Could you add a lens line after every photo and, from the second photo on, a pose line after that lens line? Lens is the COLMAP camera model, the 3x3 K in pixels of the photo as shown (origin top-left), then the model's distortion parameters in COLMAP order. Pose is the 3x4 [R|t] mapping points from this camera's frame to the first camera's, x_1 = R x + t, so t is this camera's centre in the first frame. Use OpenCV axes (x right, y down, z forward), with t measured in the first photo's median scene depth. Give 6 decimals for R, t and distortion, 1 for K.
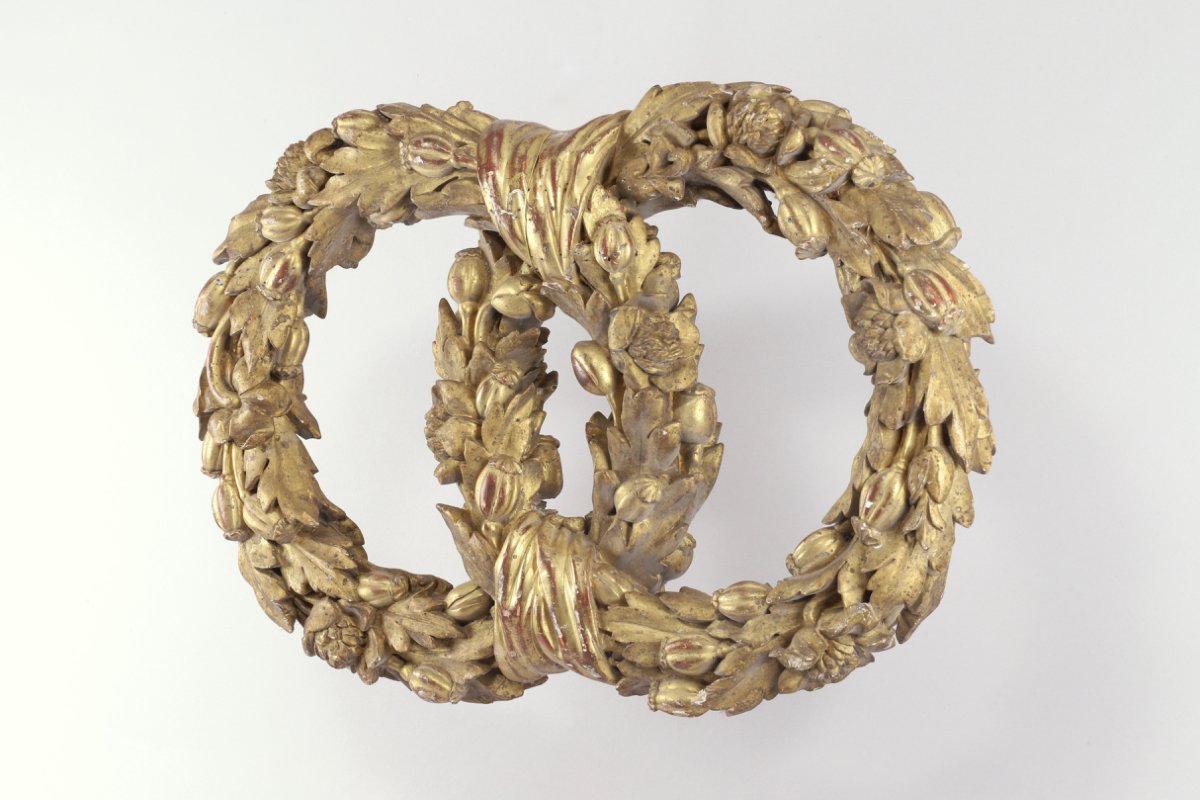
lens RADIAL K [[2905.6, 0, 598.9], [0, 2905.6, 419.5], [0, 0, 1]] dist [0.275599, 0.194309]
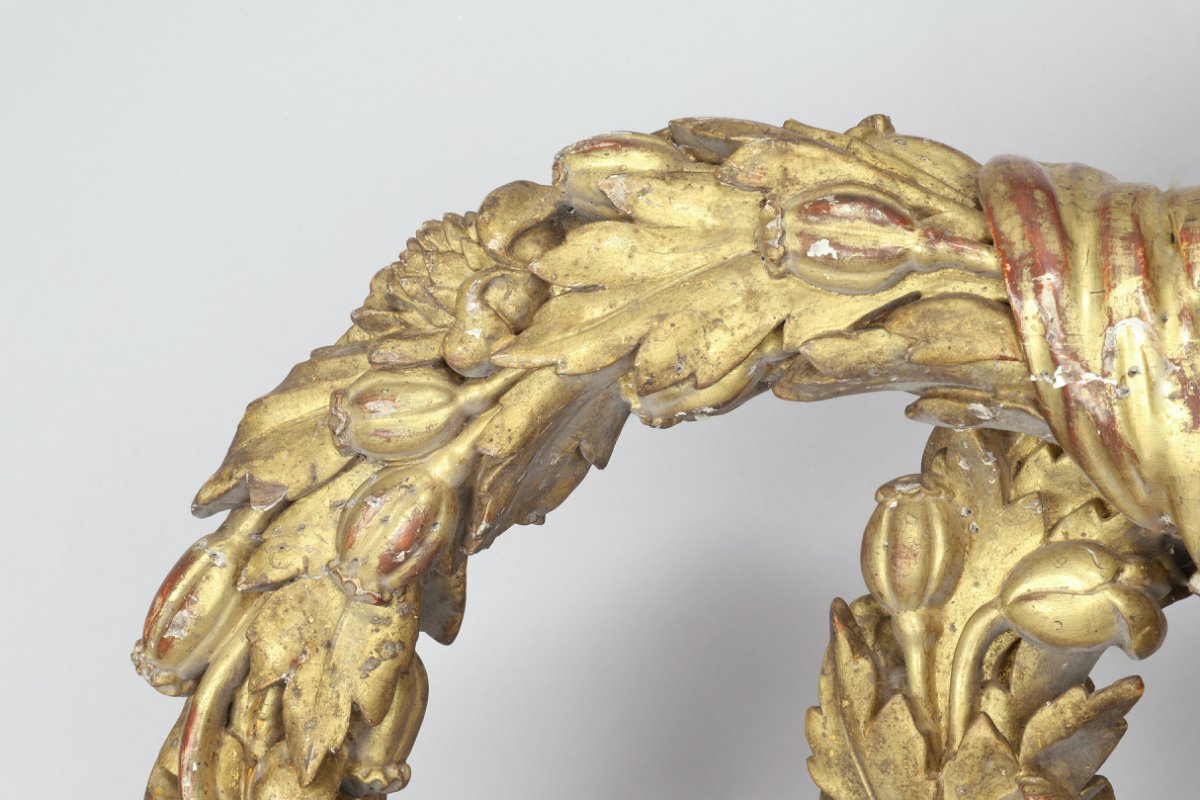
lens RADIAL K [[2905.6, 0, 598.9], [0, 2905.6, 419.5], [0, 0, 1]] dist [0.275599, 0.194309]
pose [[0.978042, 0.007023, 0.208288, -0.167000], [0.011183, 0.996224, -0.086098, -0.031720], [-0.208106, 0.086536, 0.974271, 0.606073]]
